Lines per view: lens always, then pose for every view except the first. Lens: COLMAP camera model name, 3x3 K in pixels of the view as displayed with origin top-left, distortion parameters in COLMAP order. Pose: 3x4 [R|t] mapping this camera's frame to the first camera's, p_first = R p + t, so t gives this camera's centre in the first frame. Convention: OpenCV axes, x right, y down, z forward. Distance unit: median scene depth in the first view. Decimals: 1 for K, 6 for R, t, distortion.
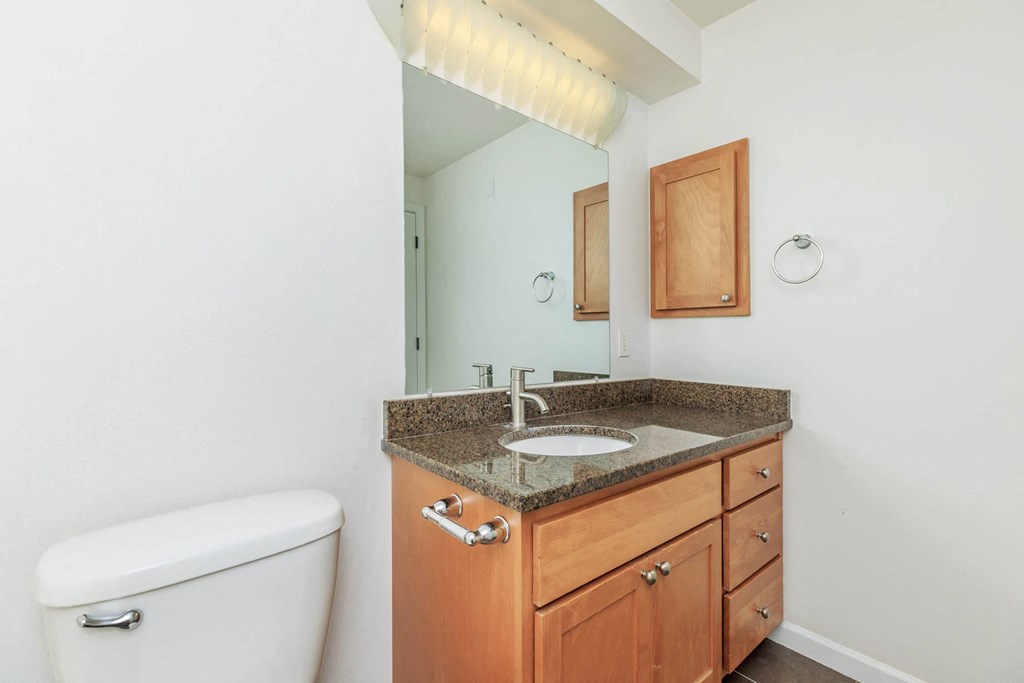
lens RADIAL K [[460.9, 0, 512.0], [0, 460.9, 341.5], [0, 0, 1]] dist [-0.002960, -0.000298]
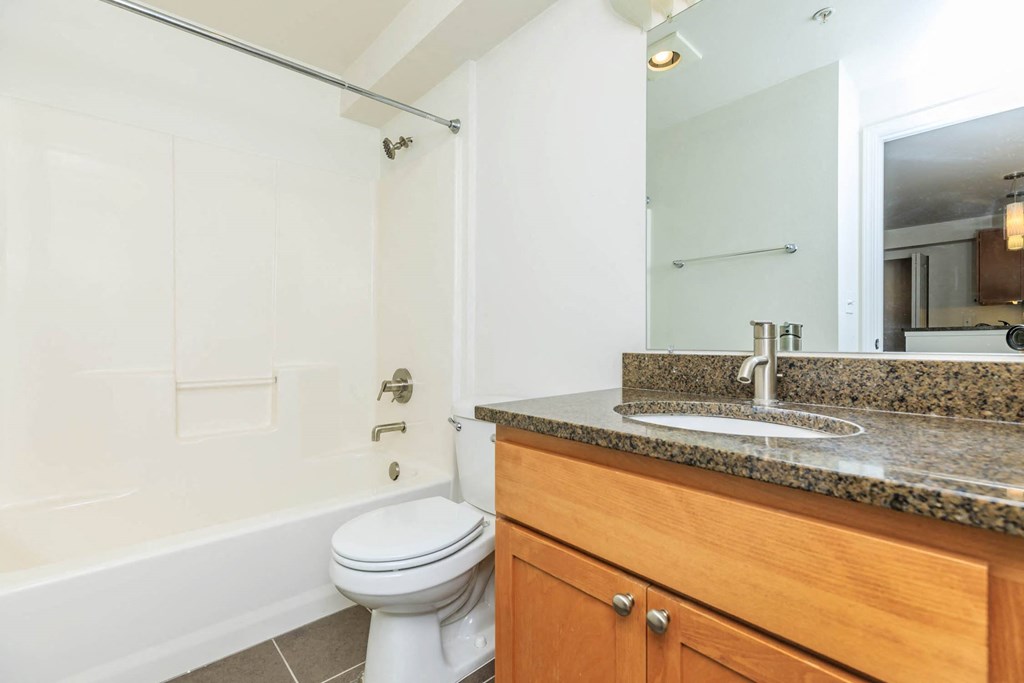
lens RADIAL K [[460.9, 0, 512.0], [0, 460.9, 341.5], [0, 0, 1]] dist [-0.002960, -0.000298]
pose [[0.012934, -0.007026, -0.999892, 0.814075], [-0.004176, 0.999966, -0.007081, 0.106288], [0.999908, 0.004267, 0.012905, 0.682405]]
